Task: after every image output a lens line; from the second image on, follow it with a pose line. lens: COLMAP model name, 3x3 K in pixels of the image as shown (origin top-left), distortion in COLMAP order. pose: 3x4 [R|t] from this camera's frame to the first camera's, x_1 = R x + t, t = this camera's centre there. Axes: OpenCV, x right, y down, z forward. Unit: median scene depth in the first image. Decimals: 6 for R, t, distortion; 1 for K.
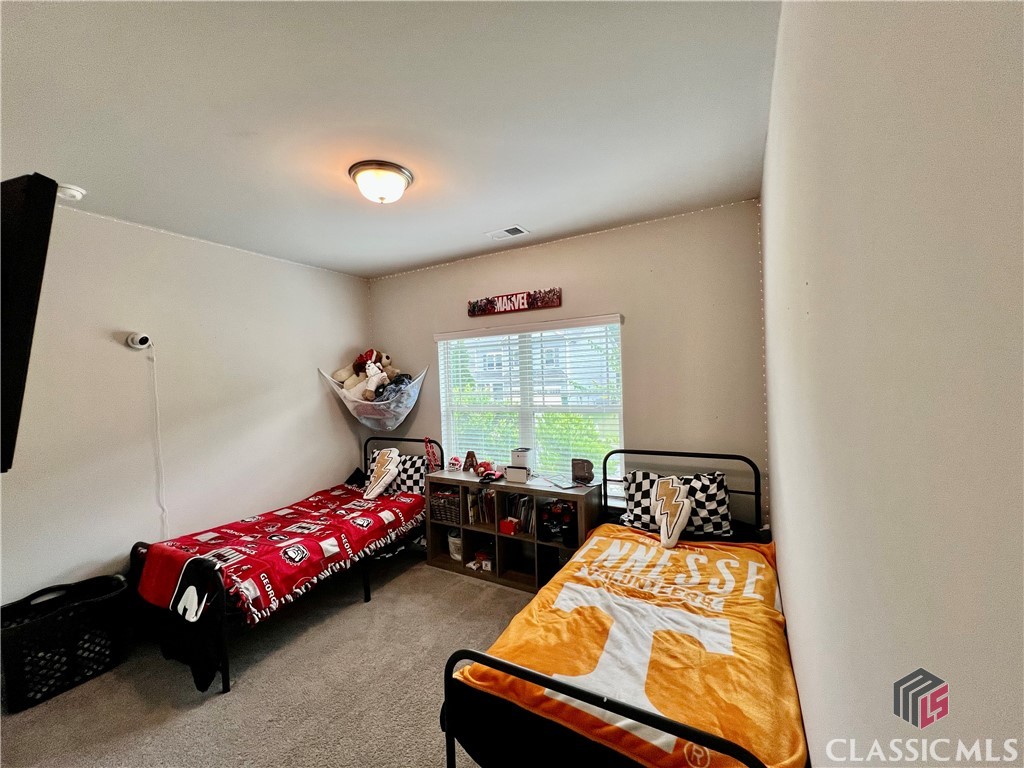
lens RADIAL K [[412.5, 0, 505.2], [0, 412.5, 387.7], [0, 0, 1]] dist [0.002790, 0.000192]
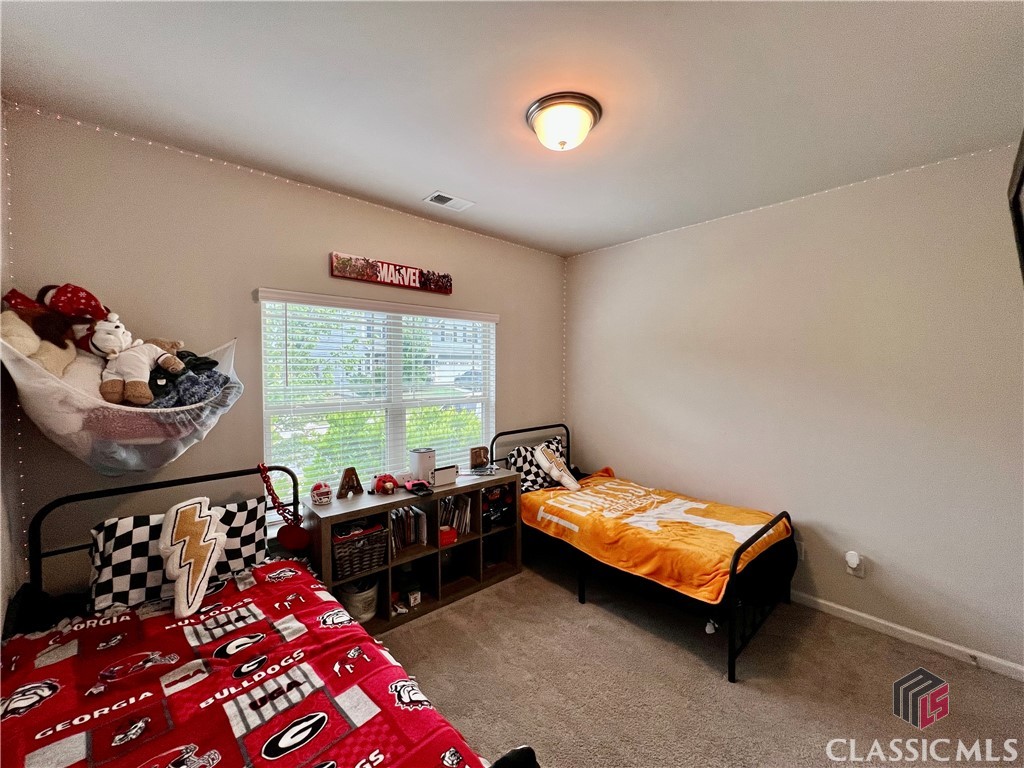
lens RADIAL K [[412.5, 0, 510.2], [0, 412.5, 389.0], [0, 0, 1]] dist [0.002790, 0.000192]
pose [[0.303326, -0.011241, 0.952820, -0.731219], [0.012081, 0.999895, 0.007950, 0.017280], [-0.952810, 0.009099, 0.303430, 0.561962]]
